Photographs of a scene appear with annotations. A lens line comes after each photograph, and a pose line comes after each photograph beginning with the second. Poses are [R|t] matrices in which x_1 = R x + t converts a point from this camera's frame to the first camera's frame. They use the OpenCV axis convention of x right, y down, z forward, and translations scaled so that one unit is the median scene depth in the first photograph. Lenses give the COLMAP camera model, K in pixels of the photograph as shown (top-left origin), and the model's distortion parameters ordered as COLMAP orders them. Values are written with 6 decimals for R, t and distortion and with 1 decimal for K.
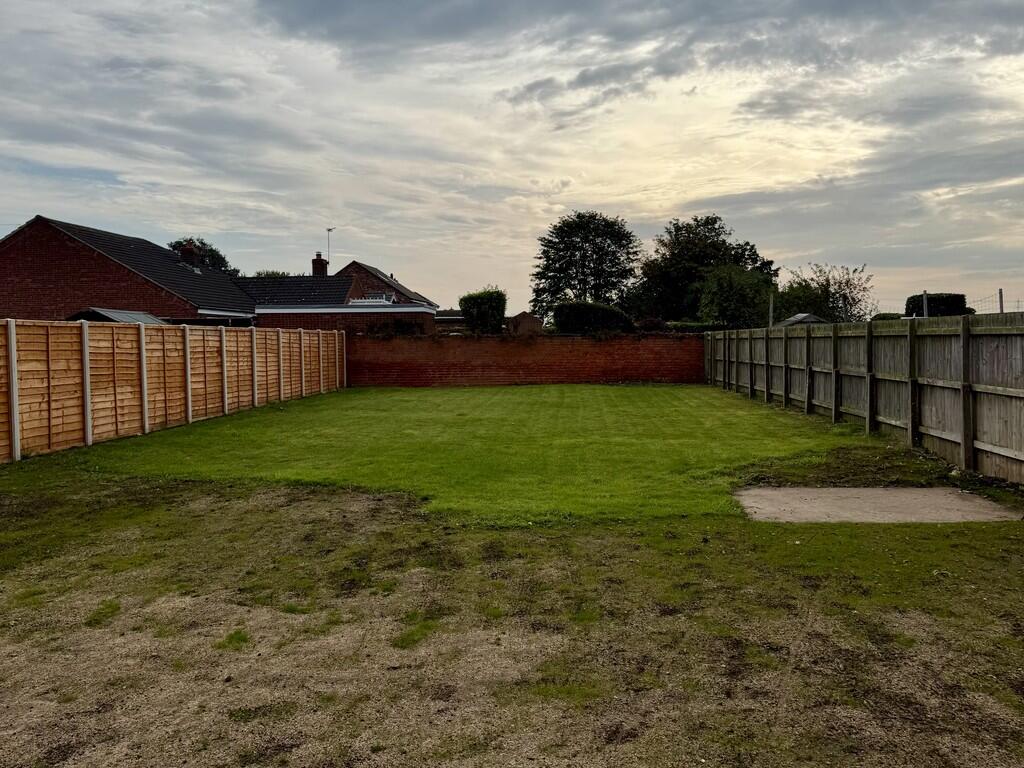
lens RADIAL K [[716.8, 0, 512.0], [0, 716.8, 386.5], [0, 0, 1]] dist [0.003080, 0.000232]
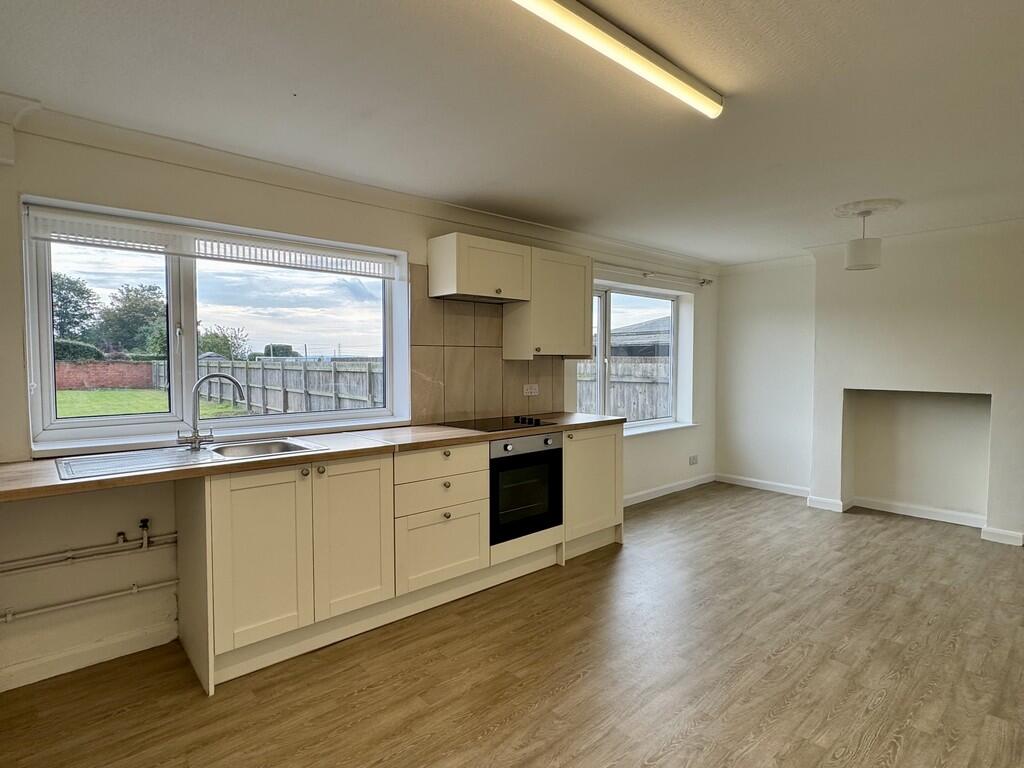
lens RADIAL K [[533.8, 0, 510.2], [0, 533.8, 394.1], [0, 0, 1]] dist [0.002199, -0.000642]
pose [[0.653878, -0.025662, 0.756165, -0.111950], [0.024906, 0.999613, 0.012387, 0.010247], [-0.756190, 0.010733, 0.654264, -0.391932]]
